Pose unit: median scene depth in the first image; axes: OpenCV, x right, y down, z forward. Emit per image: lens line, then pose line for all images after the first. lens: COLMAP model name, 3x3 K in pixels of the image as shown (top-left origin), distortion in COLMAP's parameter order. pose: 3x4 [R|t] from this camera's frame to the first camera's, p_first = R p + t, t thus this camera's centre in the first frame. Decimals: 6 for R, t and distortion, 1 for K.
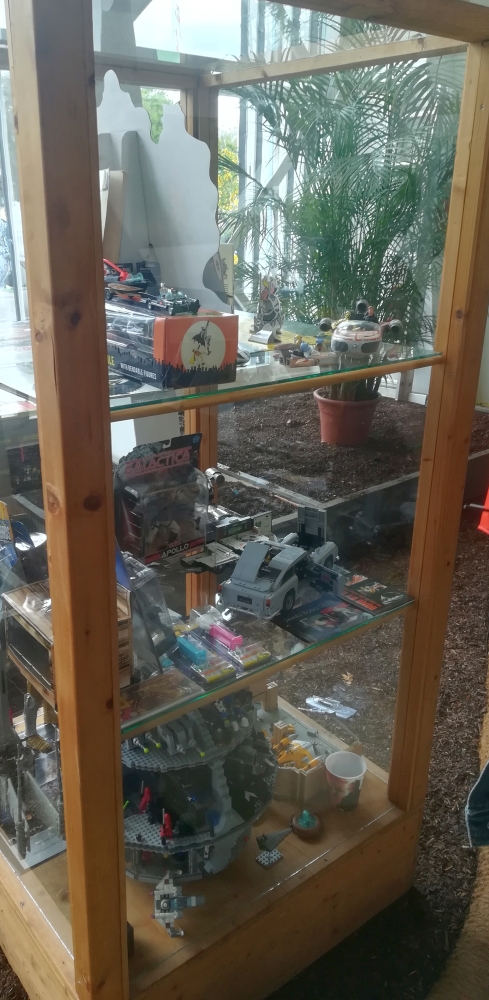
lens RADIAL K [[788.8, 0, 244.5], [0, 788.8, 500.0], [0, 0, 1]] dist [0.007090, -0.000050]
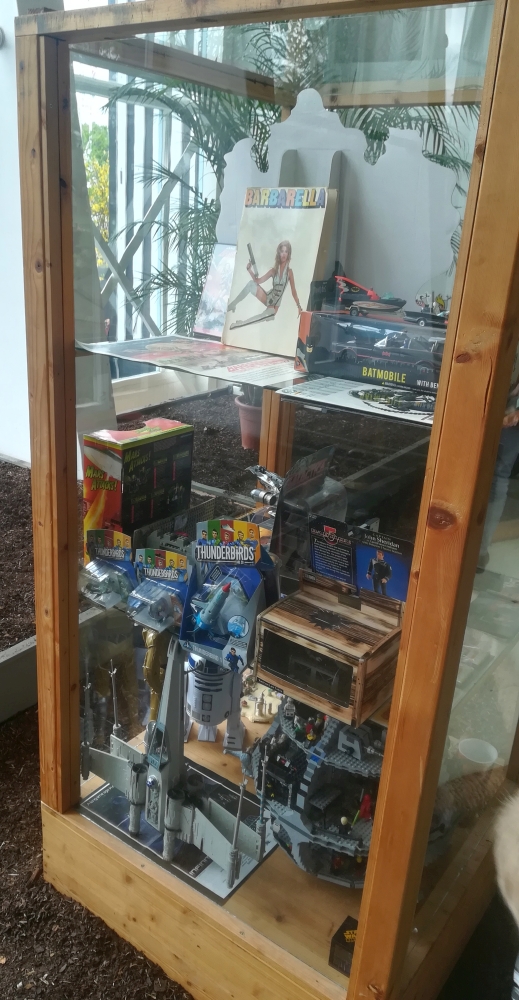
lens RADIAL K [[773.8, 0, 259.5], [0, 773.8, 500.0], [0, 0, 1]] dist [-0.003100, 0.000758]
pose [[0.965594, -0.046488, 0.255864, -0.180063], [0.047898, 0.998852, 0.000724, -0.007754], [-0.255604, 0.011556, 0.966713, 0.025962]]
